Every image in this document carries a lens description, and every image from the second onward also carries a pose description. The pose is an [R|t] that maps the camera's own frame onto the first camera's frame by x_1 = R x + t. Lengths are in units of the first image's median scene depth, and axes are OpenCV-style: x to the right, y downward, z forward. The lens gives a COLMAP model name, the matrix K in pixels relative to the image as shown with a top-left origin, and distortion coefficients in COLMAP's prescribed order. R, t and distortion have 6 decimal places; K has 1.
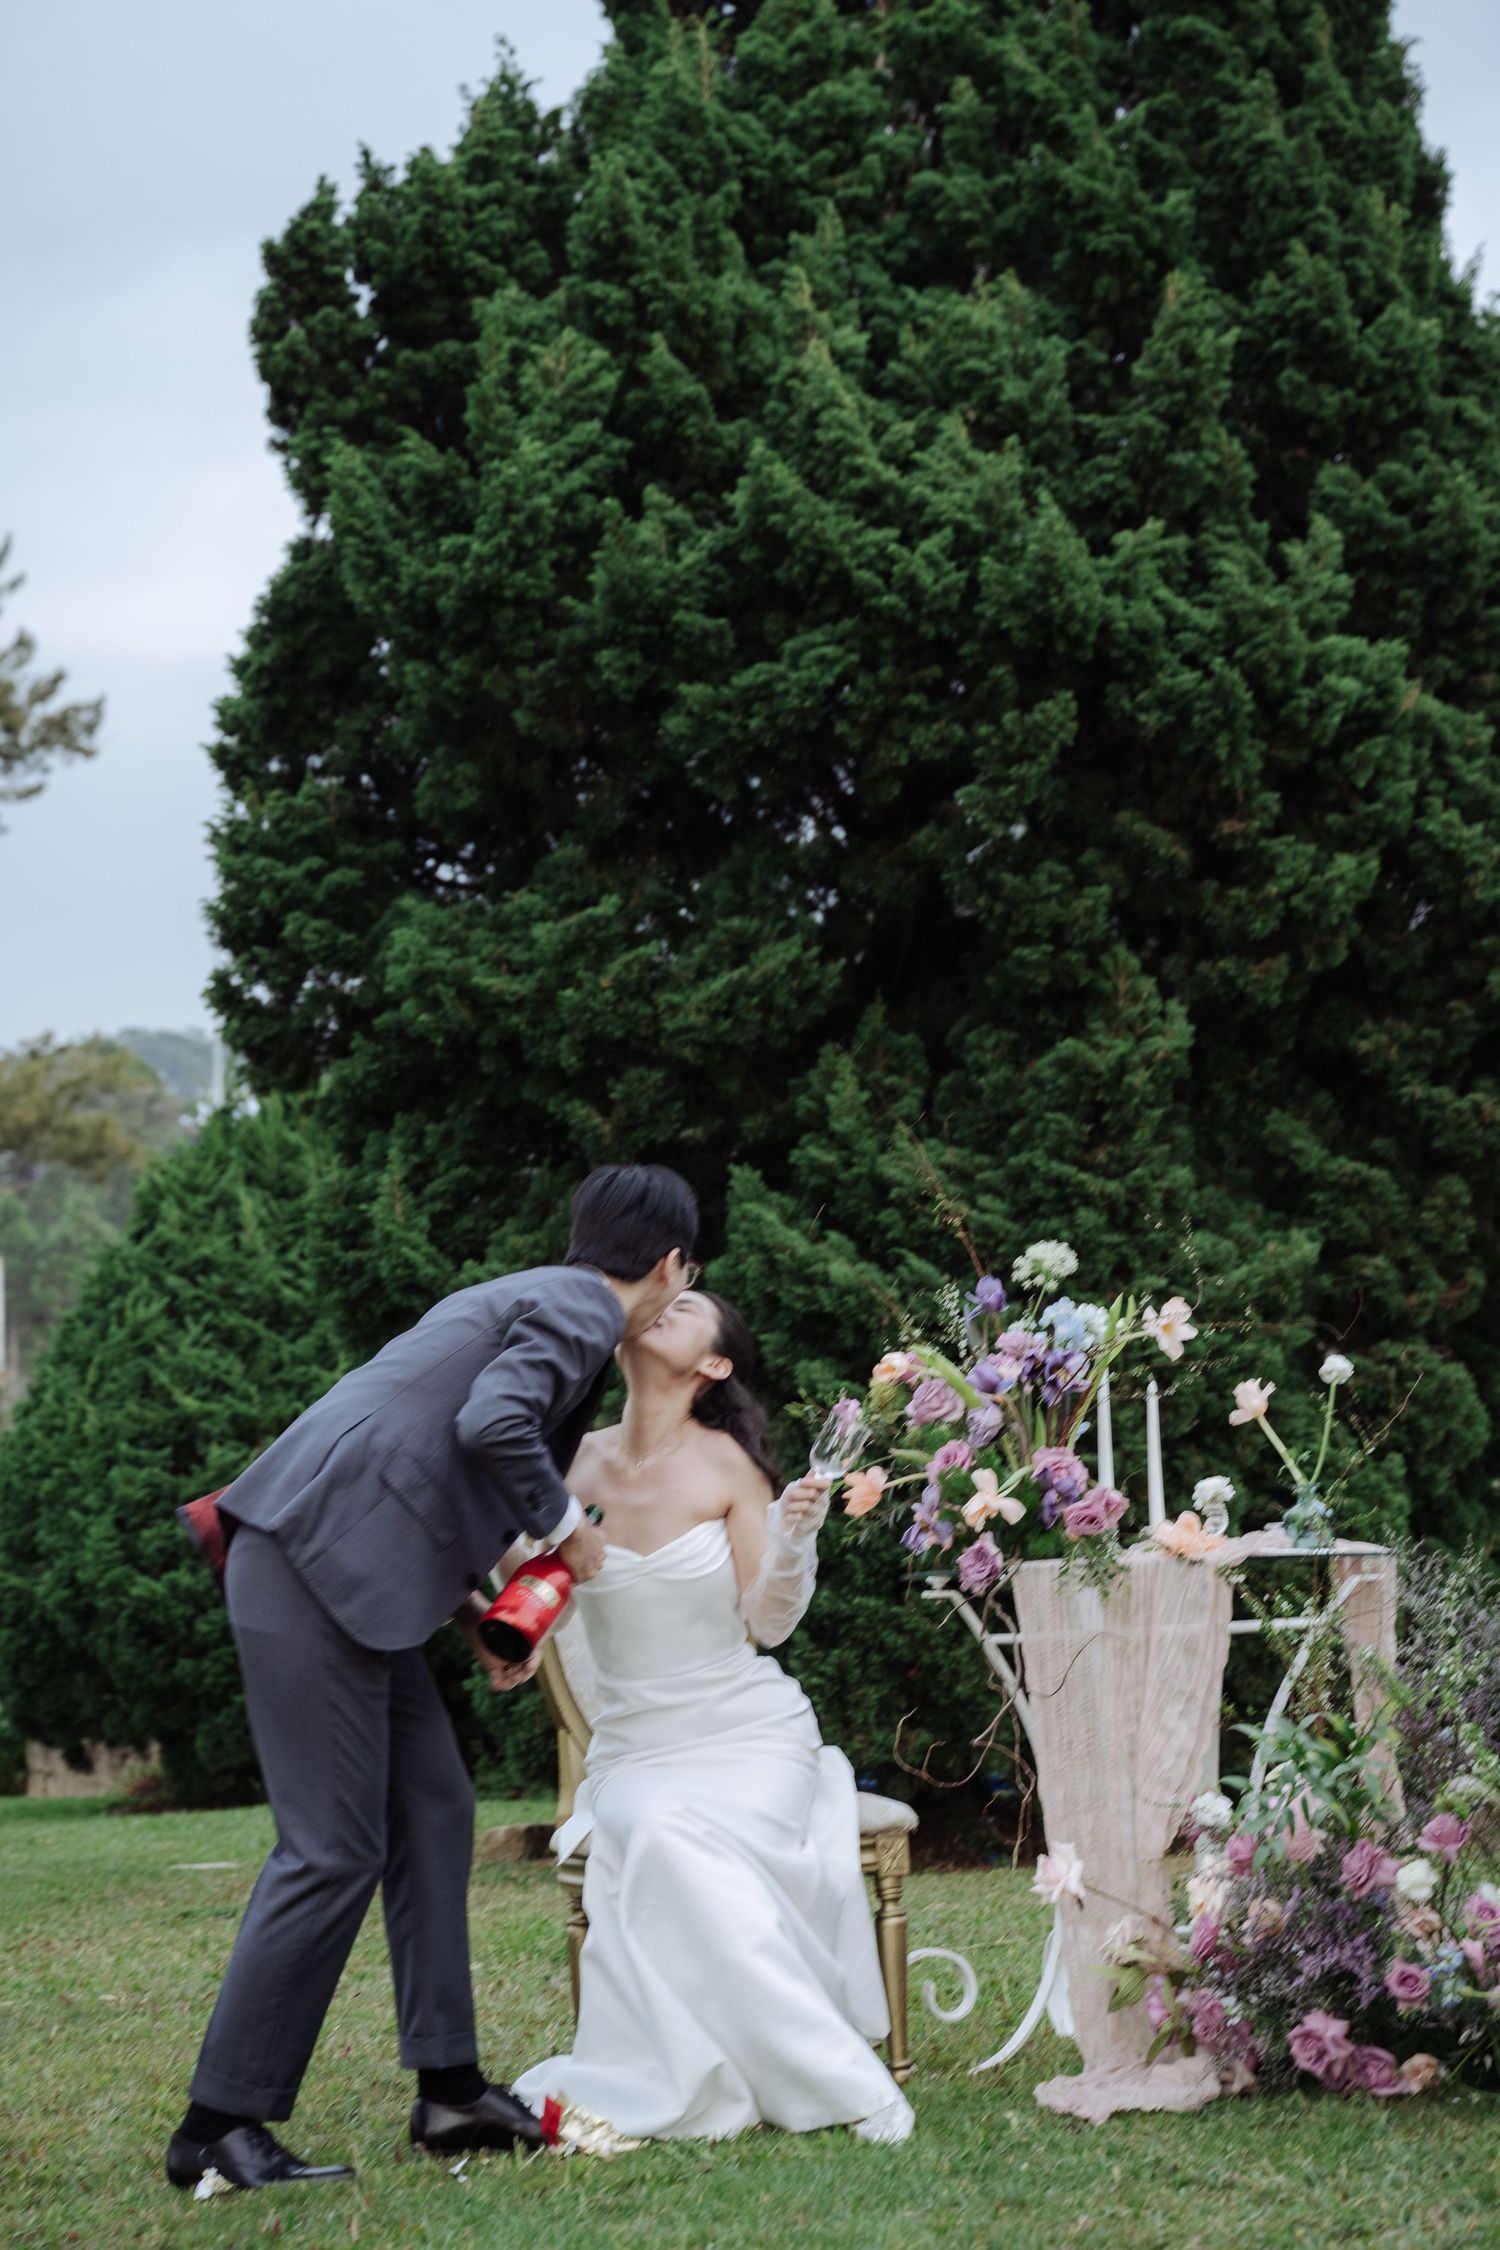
lens RADIAL K [[4200.8, 0, 739.8], [0, 4200.8, 1136.0], [0, 0, 1]] dist [0.187854, 0.355151]
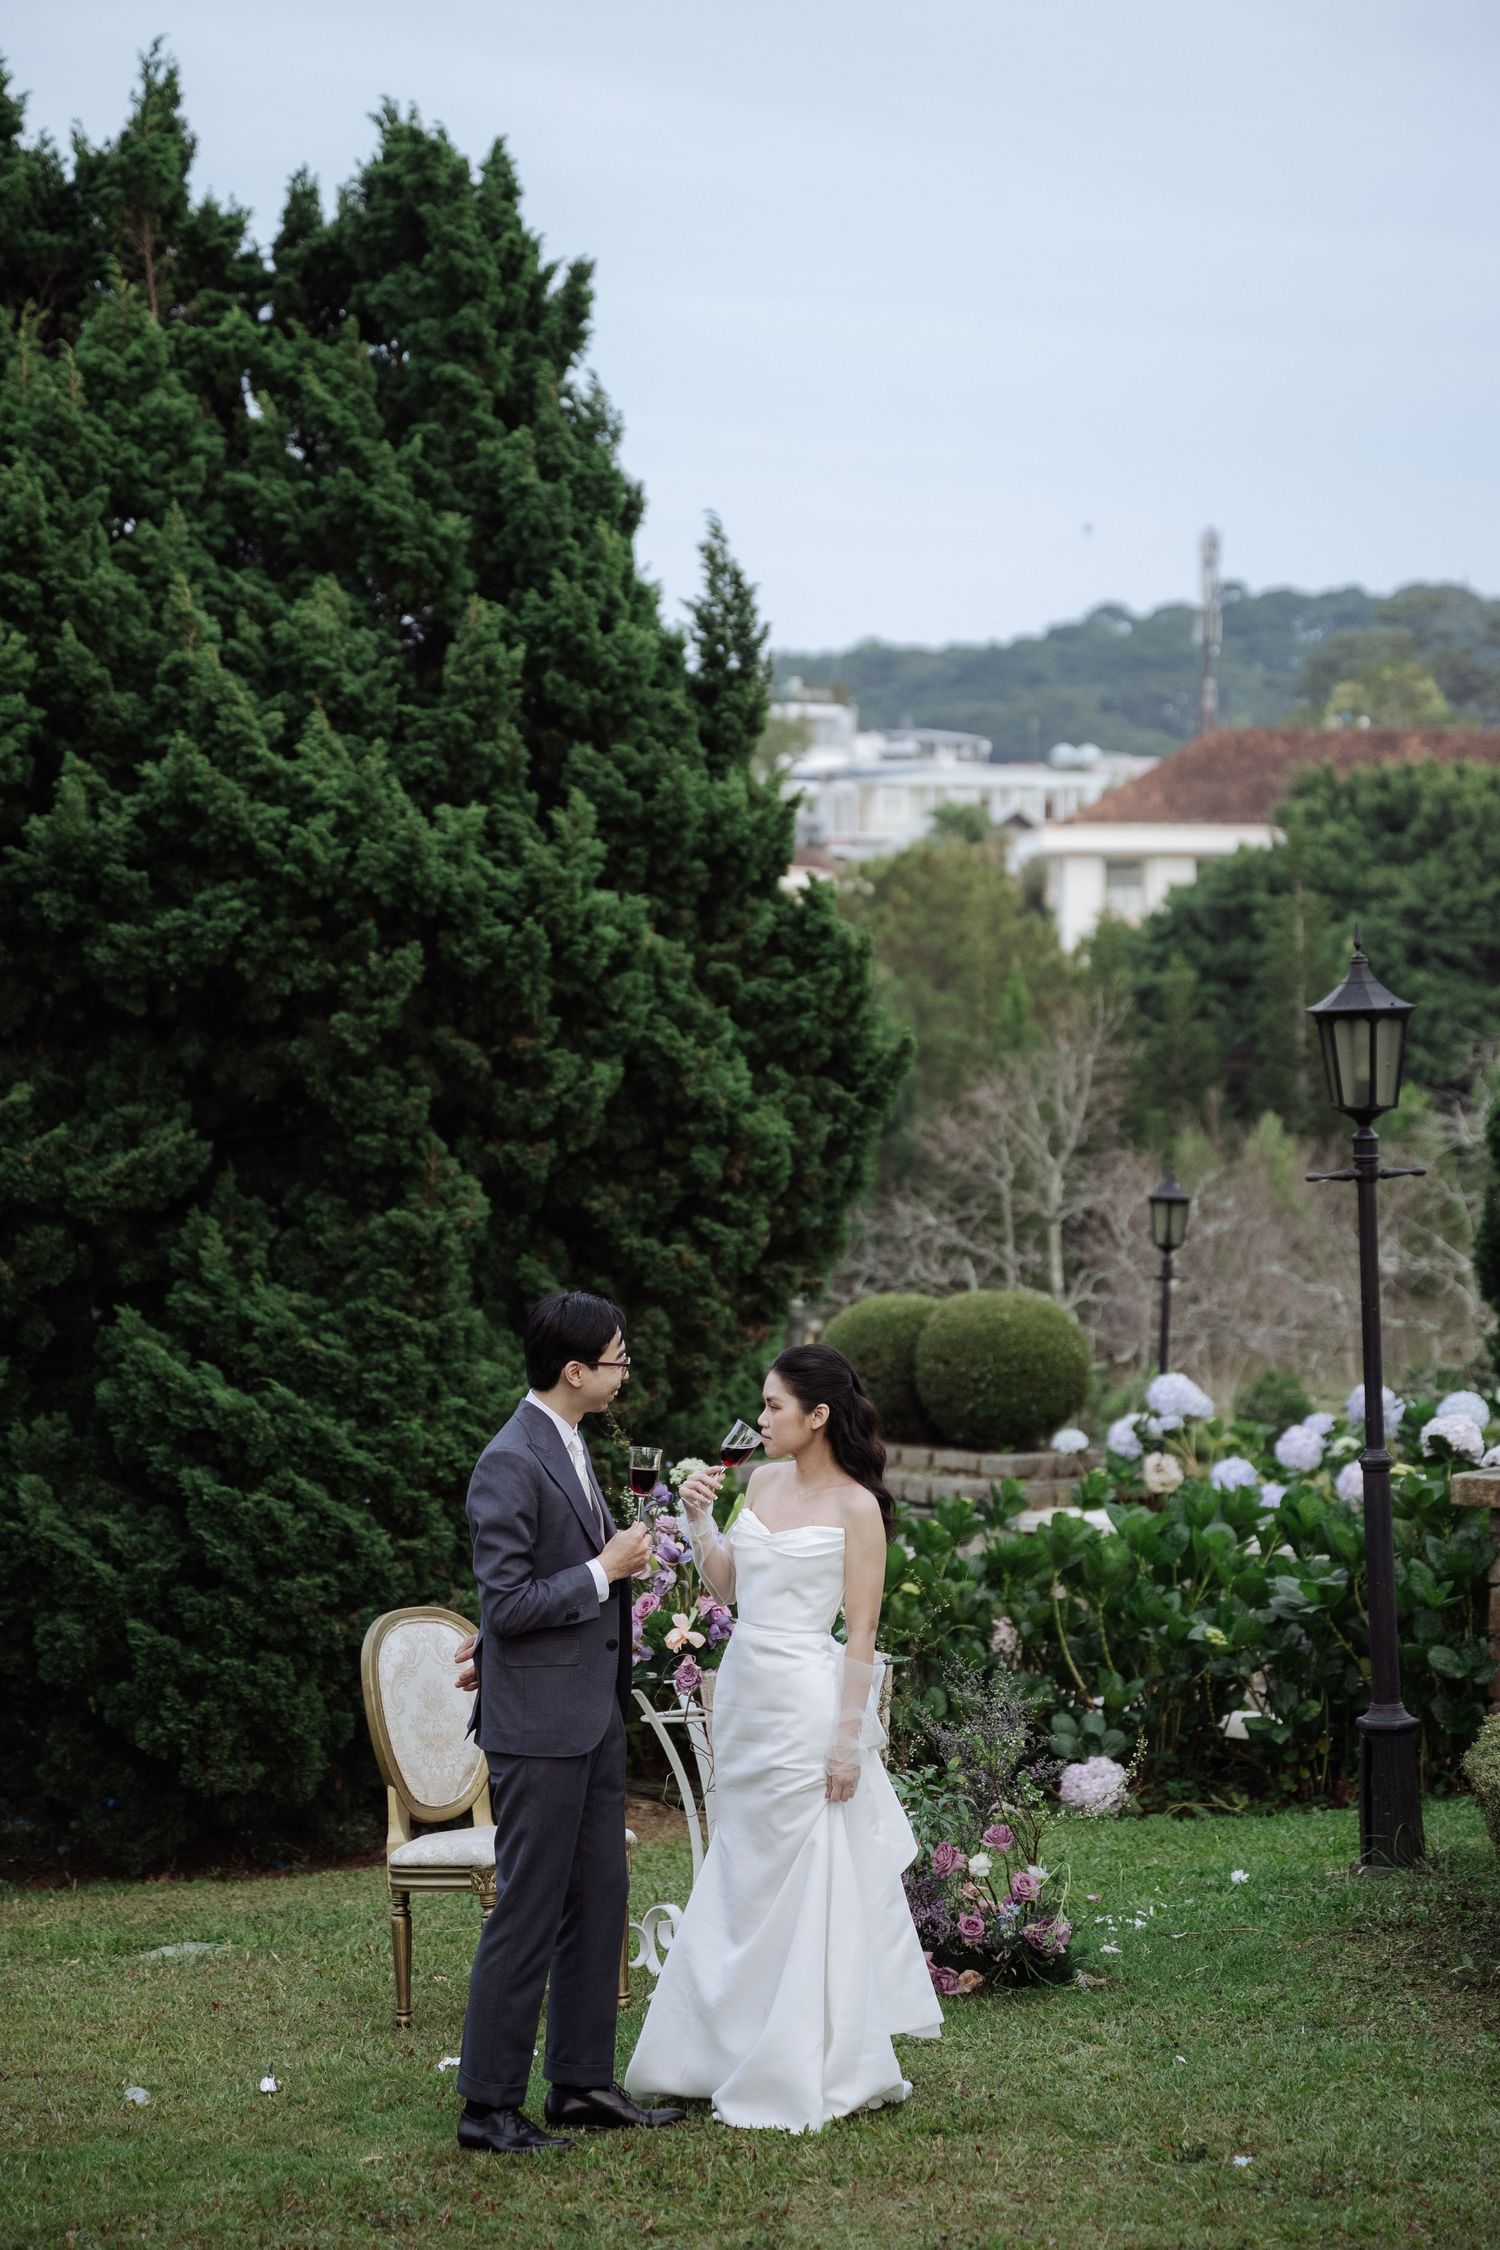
lens RADIAL K [[4934.7, 0, 778.8], [0, 4934.7, 1055.6], [0, 0, 1]] dist [0.268791, 0.156038]
pose [[0.945882, 0.021839, 0.323776, -0.290683], [-0.025358, 0.999656, 0.006655, -0.080814], [-0.323519, -0.014505, 0.946110, -0.429781]]
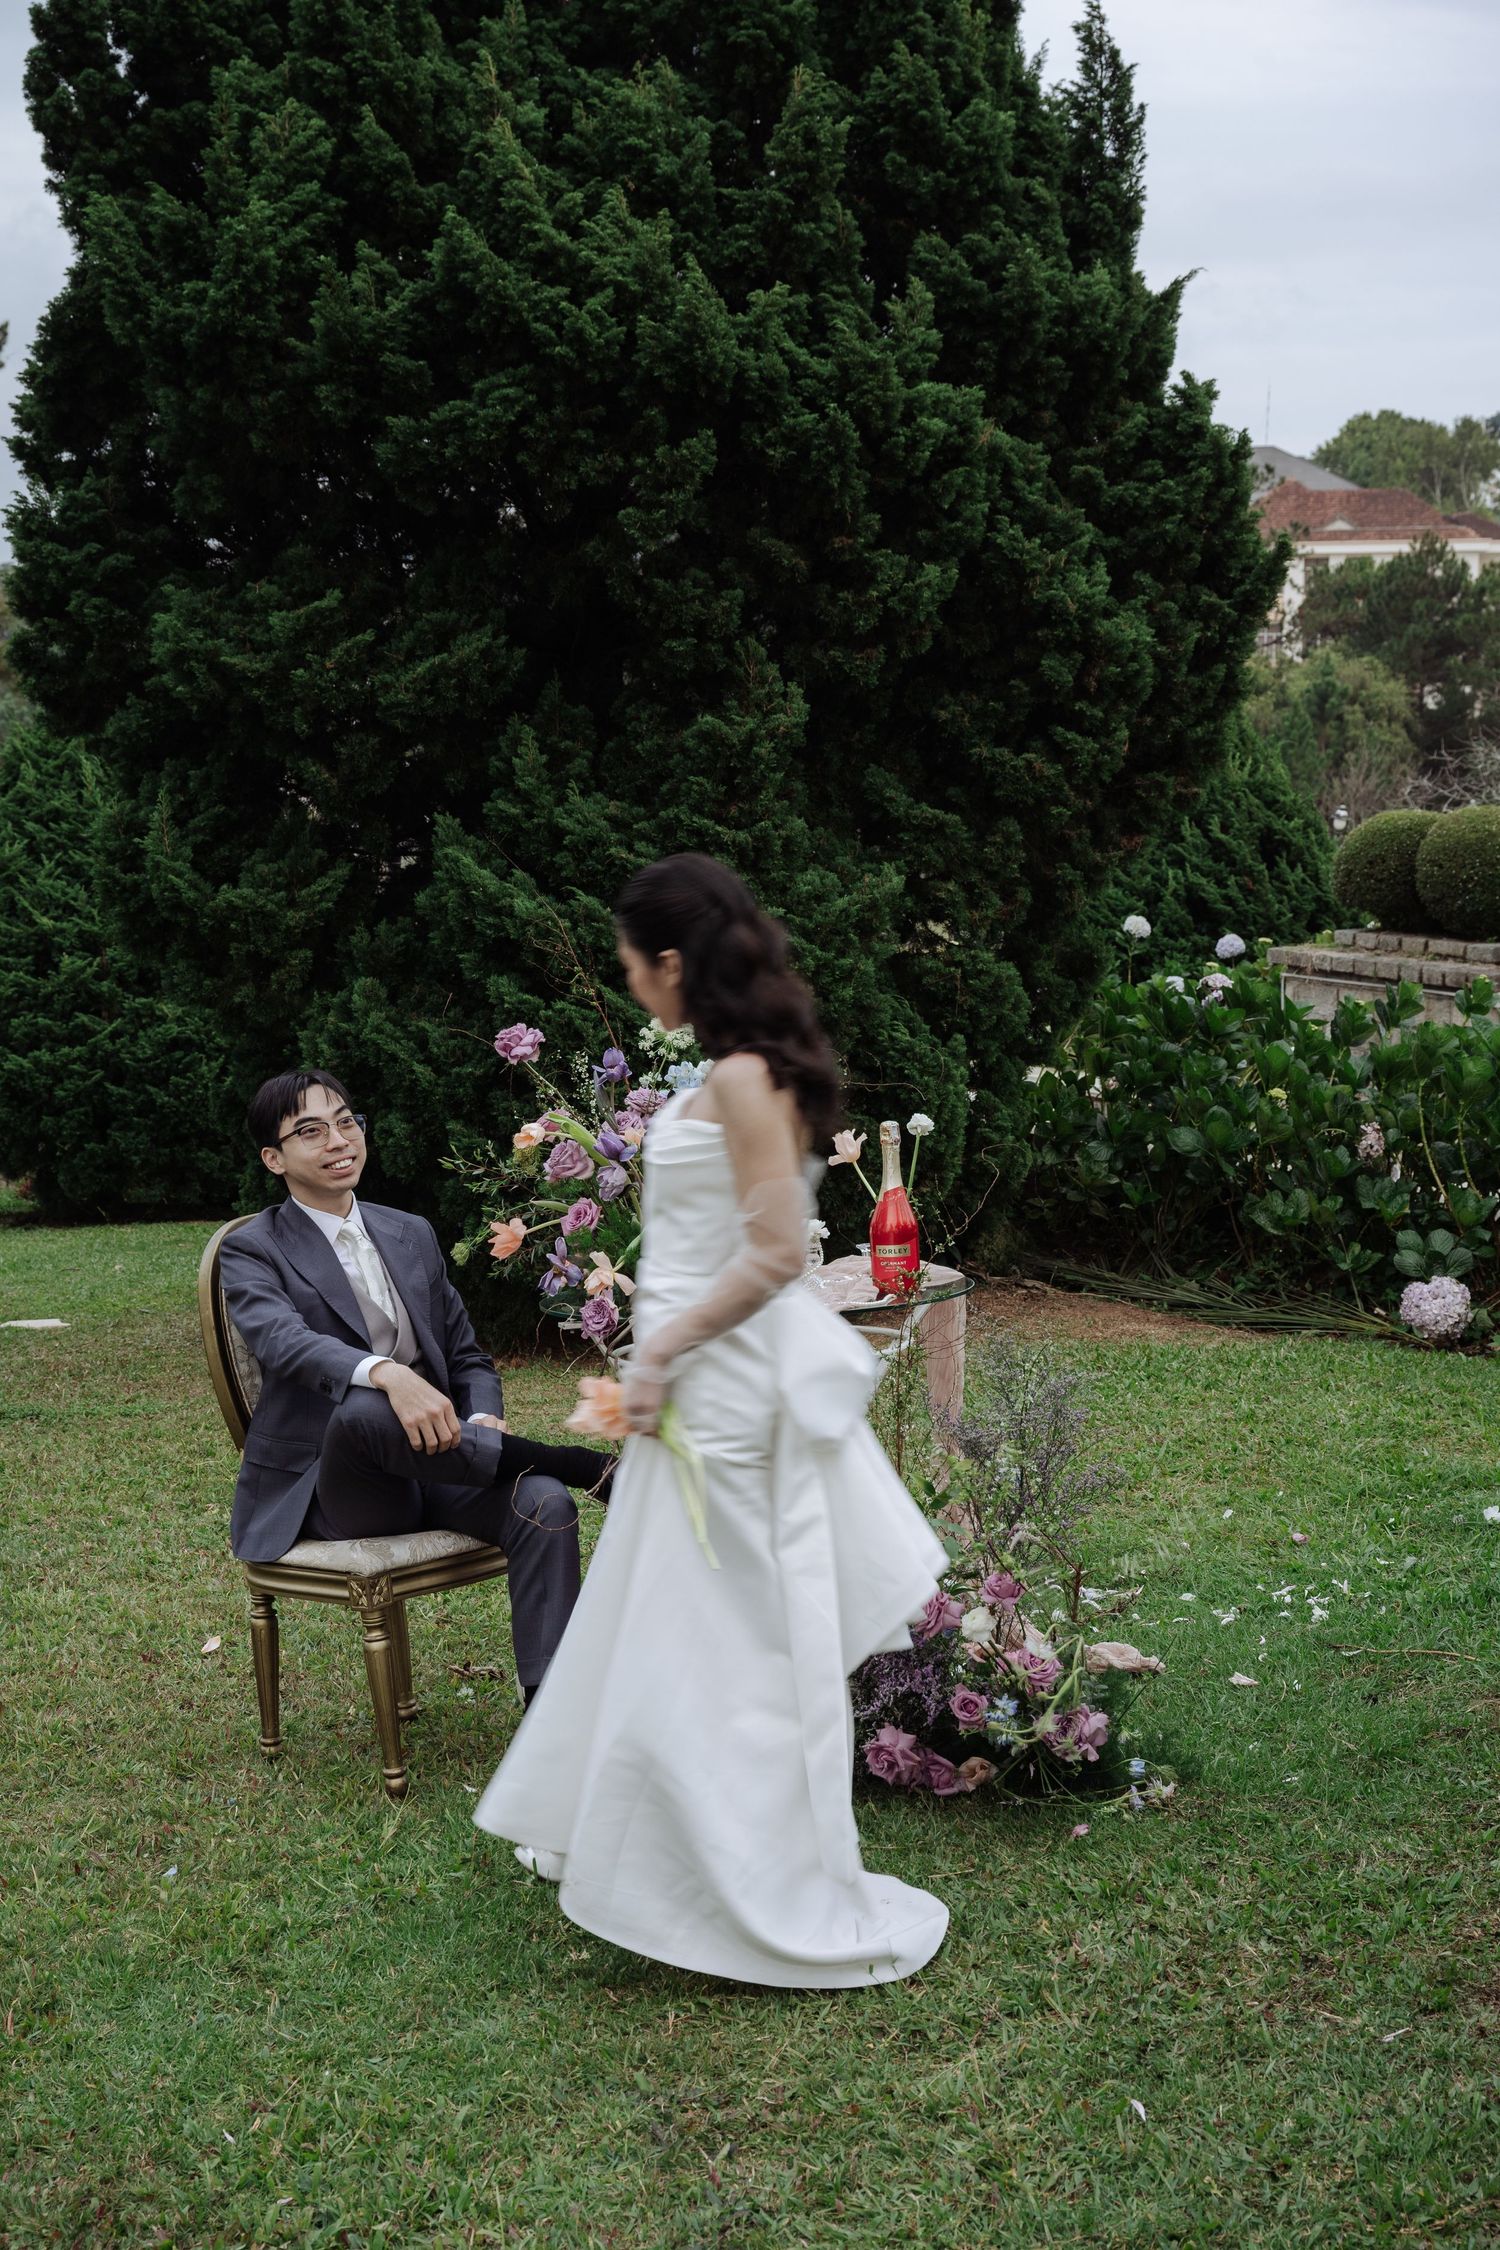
lens RADIAL K [[2929.0, 0, 737.8], [0, 2929.0, 1116.1], [0, 0, 1]] dist [0.061126, 0.146340]
pose [[0.996692, -0.002718, 0.081232, 0.016311], [-0.010335, 0.987089, 0.159837, -0.044325], [-0.080618, -0.160148, 0.983795, 0.131261]]
